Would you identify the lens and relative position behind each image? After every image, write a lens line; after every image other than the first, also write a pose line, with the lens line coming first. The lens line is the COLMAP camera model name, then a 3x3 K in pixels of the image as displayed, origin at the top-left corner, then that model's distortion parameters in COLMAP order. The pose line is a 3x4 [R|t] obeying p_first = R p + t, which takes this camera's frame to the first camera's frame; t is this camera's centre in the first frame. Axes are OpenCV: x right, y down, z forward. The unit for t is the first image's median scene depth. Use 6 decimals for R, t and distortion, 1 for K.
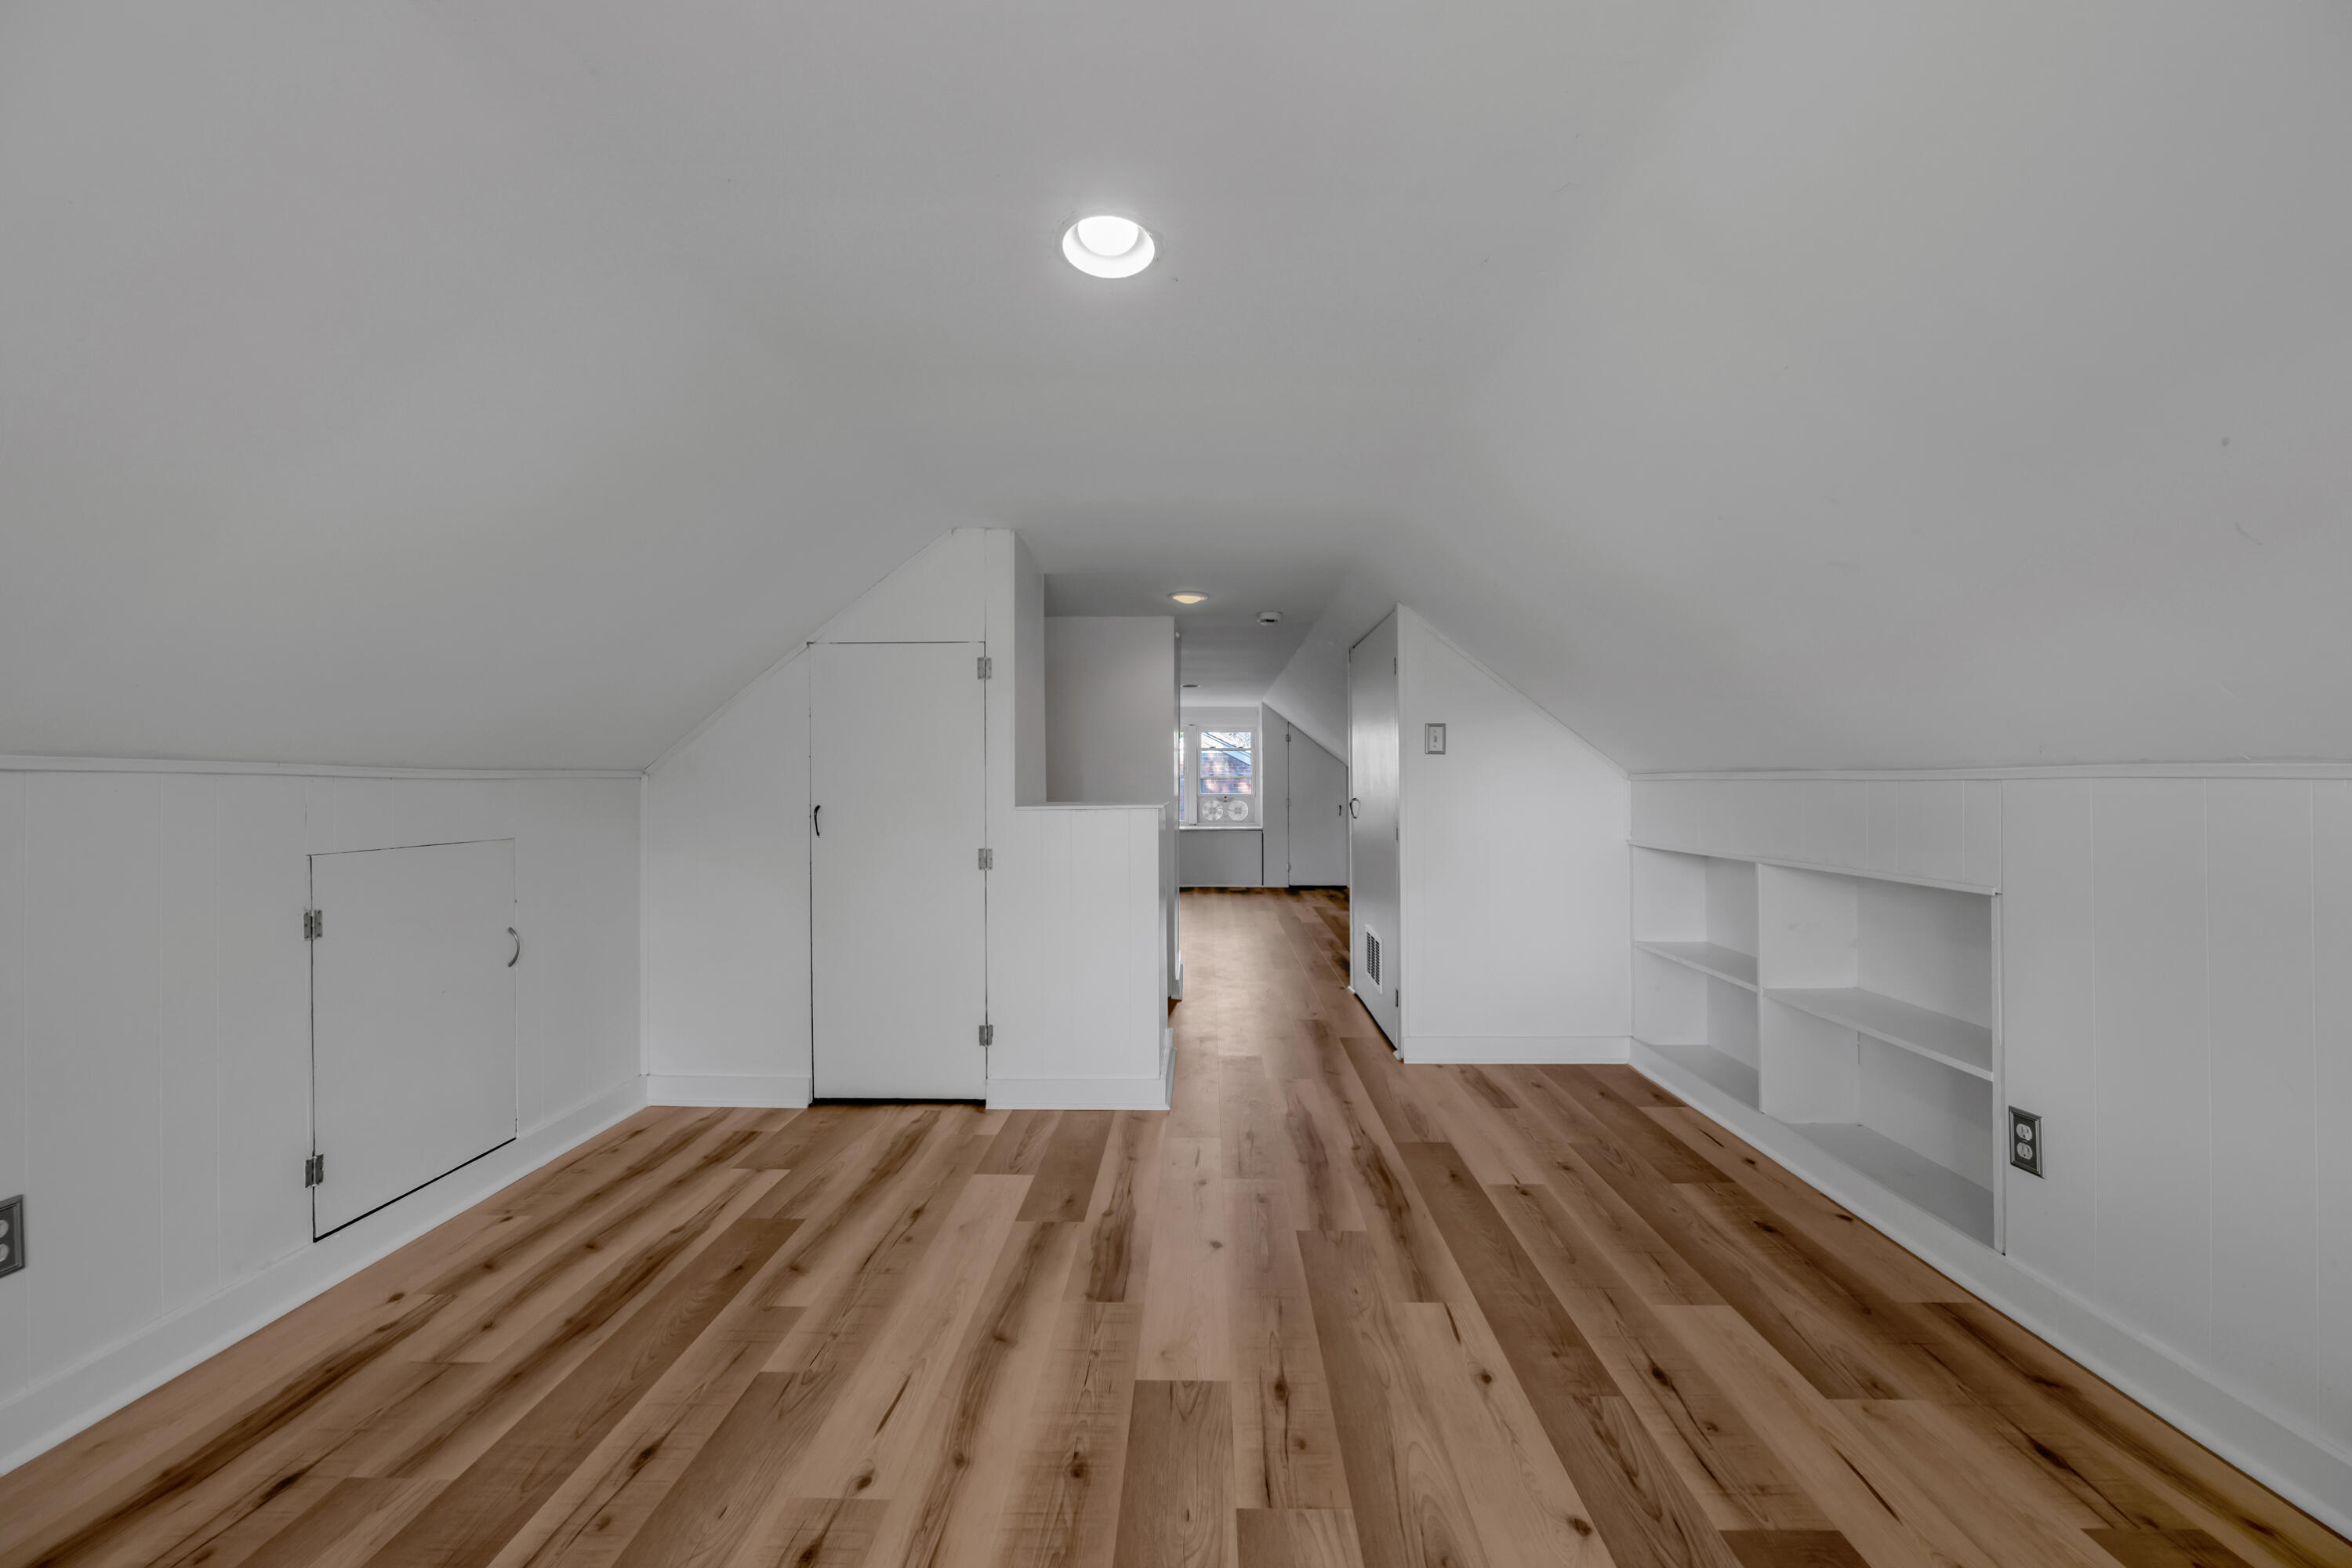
lens RADIAL K [[937.8, 0, 1177.5], [0, 937.8, 776.6], [0, 0, 1]] dist [-0.004754, 0.000015]
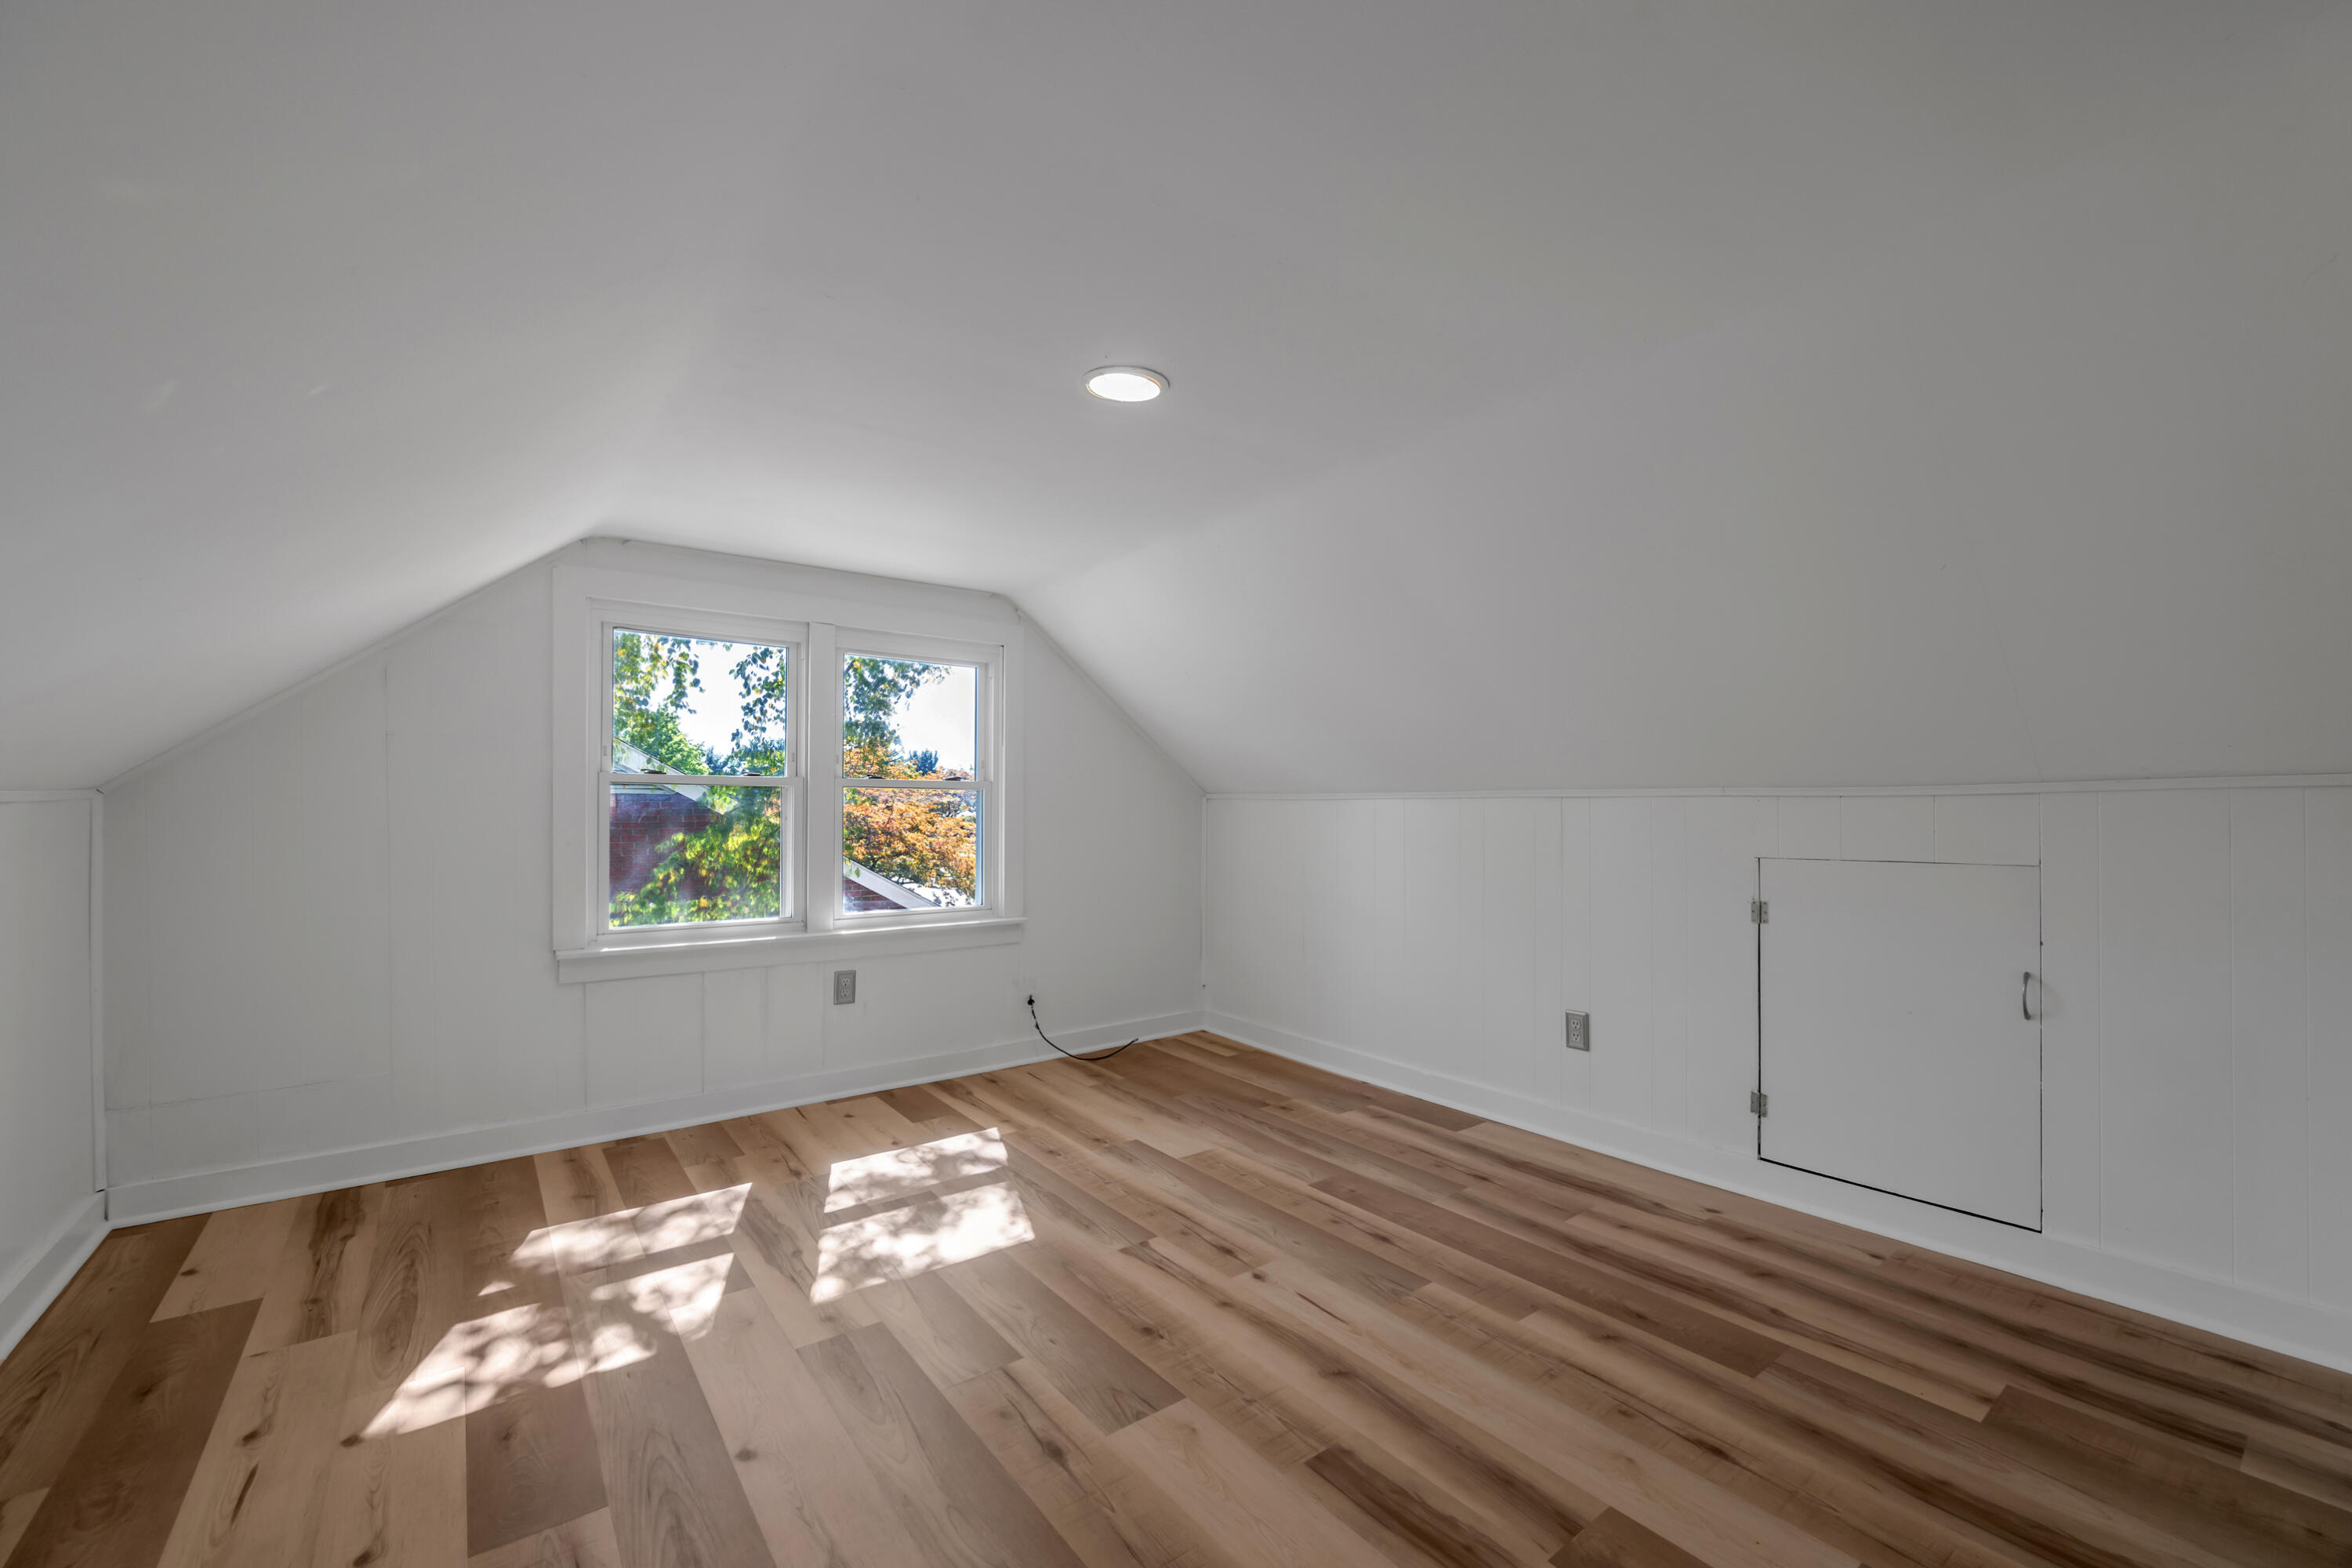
lens RADIAL K [[951.8, 0, 1197.3], [0, 951.8, 795.5], [0, 0, 1]] dist [-0.002794, -0.000671]
pose [[-0.768772, -0.005244, -0.639501, 0.491753], [0.010674, 0.999722, -0.021030, 0.018296], [0.639433, -0.022994, -0.768503, 1.477289]]
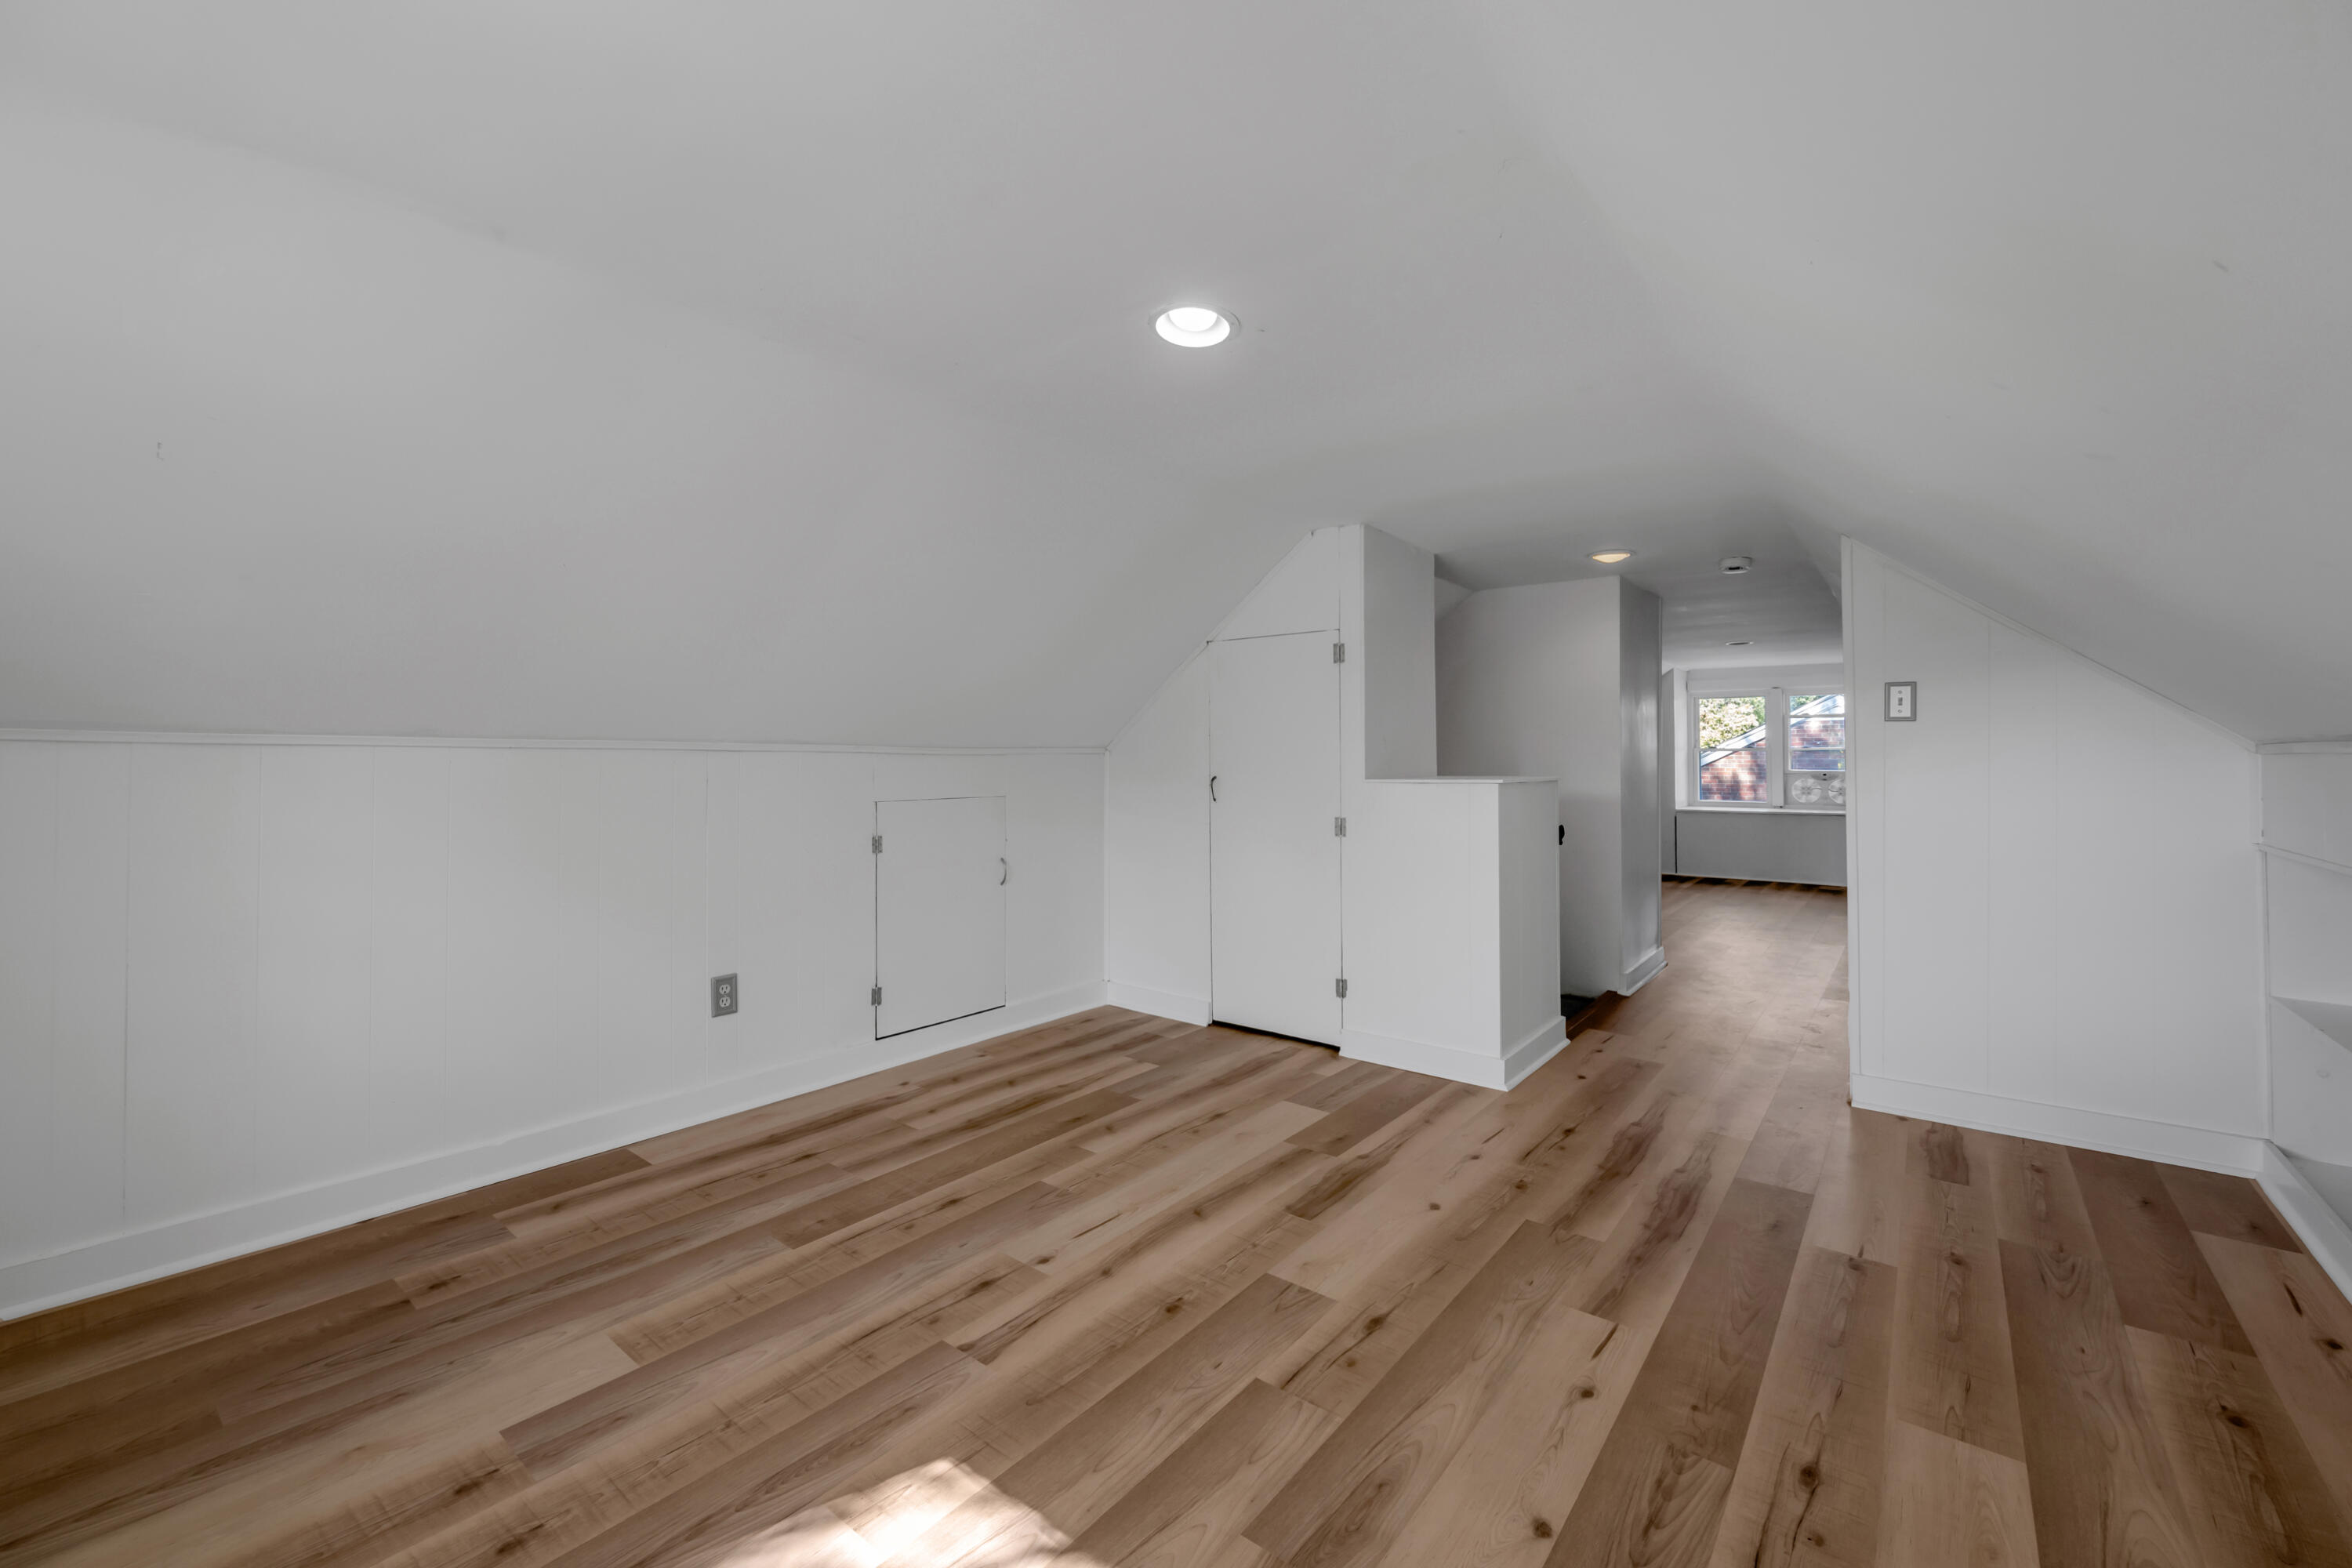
lens RADIAL K [[951.8, 0, 1168.5], [0, 951.8, 743.4], [0, 0, 1]] dist [-0.002794, -0.000671]
pose [[0.795768, -0.008208, -0.605546, 0.473470], [0.003986, 0.999957, -0.008315, -0.002114], [0.605588, 0.004203, 0.795767, -0.012317]]
